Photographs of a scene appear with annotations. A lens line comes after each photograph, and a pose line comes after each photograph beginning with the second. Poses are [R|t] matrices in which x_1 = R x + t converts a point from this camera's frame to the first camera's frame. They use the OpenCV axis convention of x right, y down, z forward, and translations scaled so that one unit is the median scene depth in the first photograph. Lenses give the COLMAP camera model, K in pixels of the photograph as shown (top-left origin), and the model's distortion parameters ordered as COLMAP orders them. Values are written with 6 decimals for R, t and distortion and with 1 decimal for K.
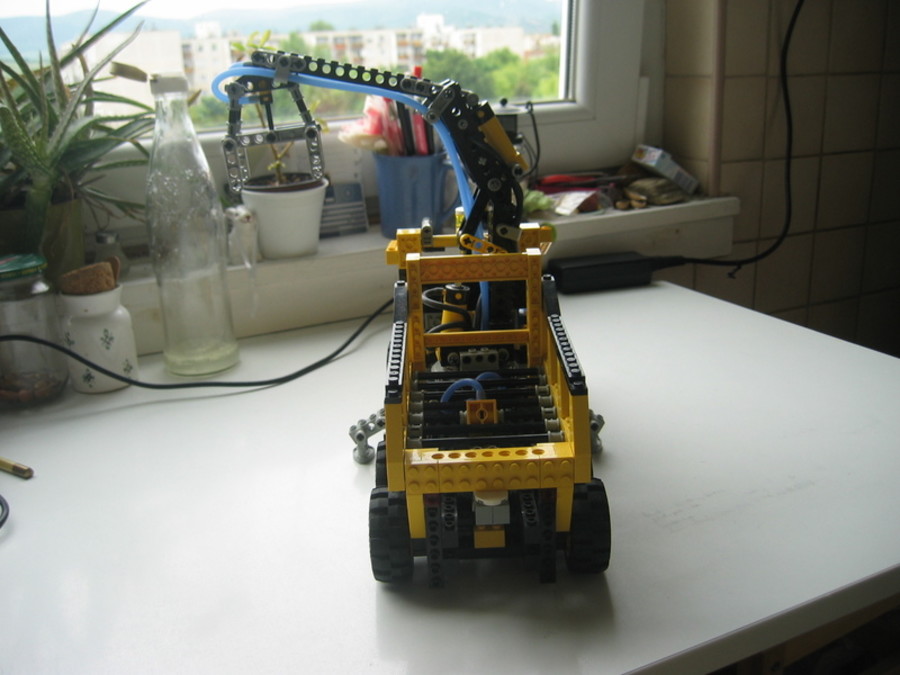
lens RADIAL K [[940.6, 0, 450.0], [0, 940.6, 337.5], [0, 0, 1]] dist [-0.100539, 0.025205]
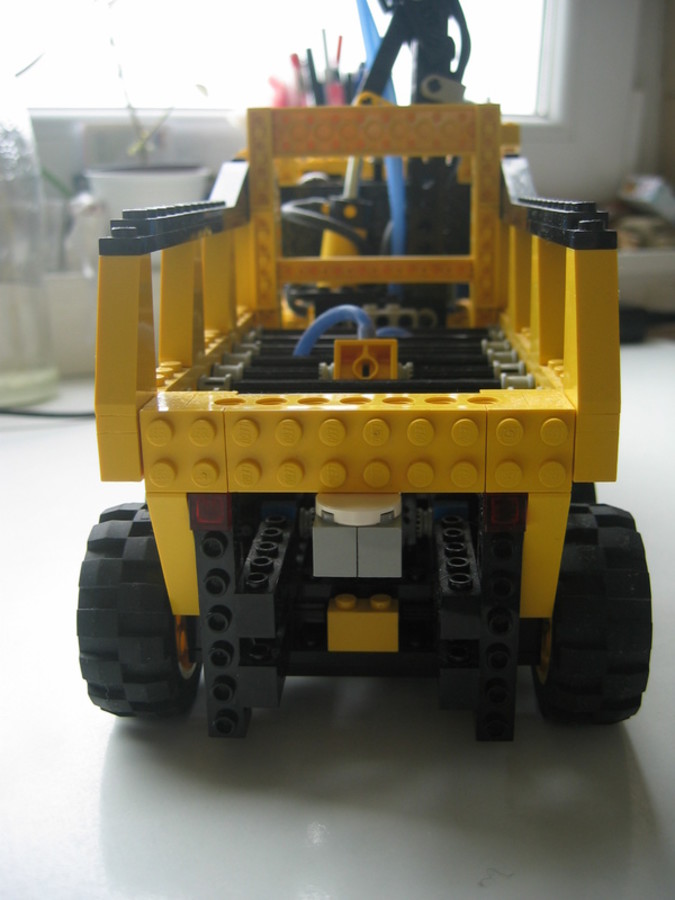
lens RADIAL K [[940.6, 0, 337.5], [0, 940.6, 450.0], [0, 0, 1]] dist [-0.100539, 0.025205]
pose [[0.996816, 0.042921, -0.067197, 0.029293], [-0.045861, 0.998029, -0.042829, 0.078719], [0.065226, 0.045775, 0.996820, 0.294015]]
